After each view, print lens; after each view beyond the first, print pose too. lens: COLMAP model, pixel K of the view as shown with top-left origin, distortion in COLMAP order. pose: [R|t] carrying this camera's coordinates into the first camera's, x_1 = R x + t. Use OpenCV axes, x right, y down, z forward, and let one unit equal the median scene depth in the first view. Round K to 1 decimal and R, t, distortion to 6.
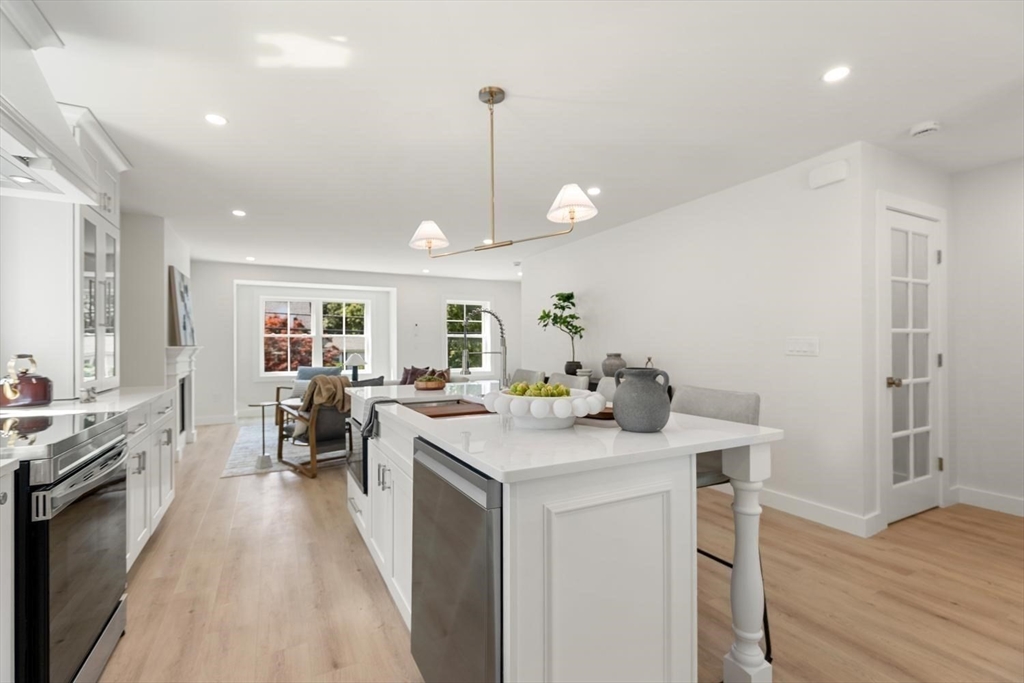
lens RADIAL K [[457.5, 0, 512.0], [0, 457.5, 341.5], [0, 0, 1]] dist [0.000273, 0.000005]
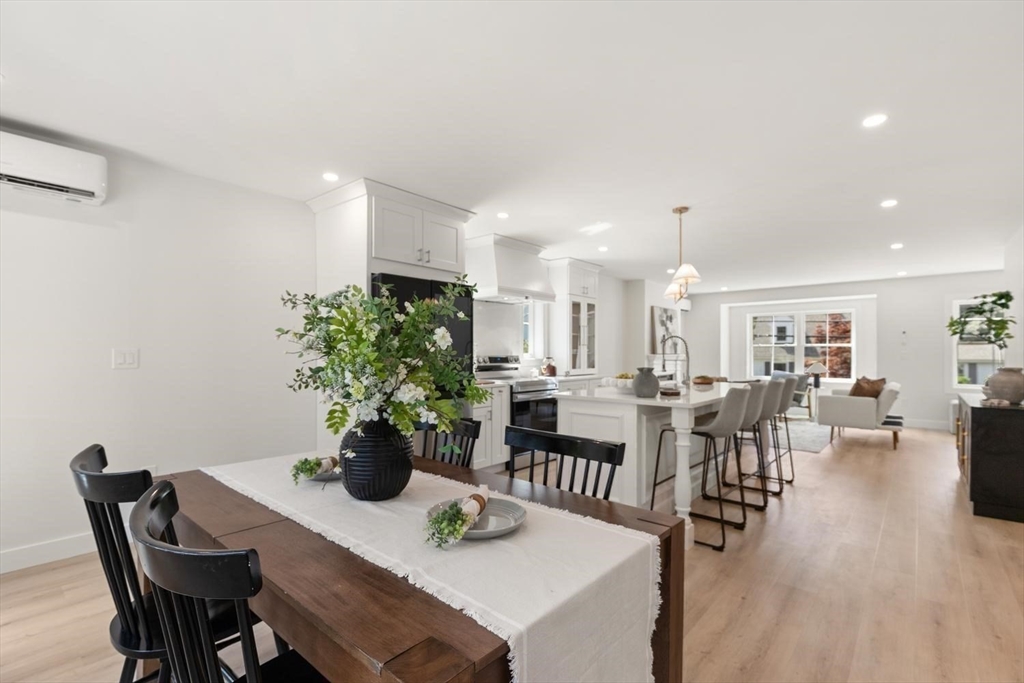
lens RADIAL K [[457.5, 0, 512.0], [0, 457.5, 341.5], [0, 0, 1]] dist [0.000273, 0.000005]
pose [[0.385741, -0.018392, -0.922424, 0.599605], [0.002598, 0.999819, -0.018849, -0.006451], [0.922603, 0.004875, 0.385719, -0.113027]]
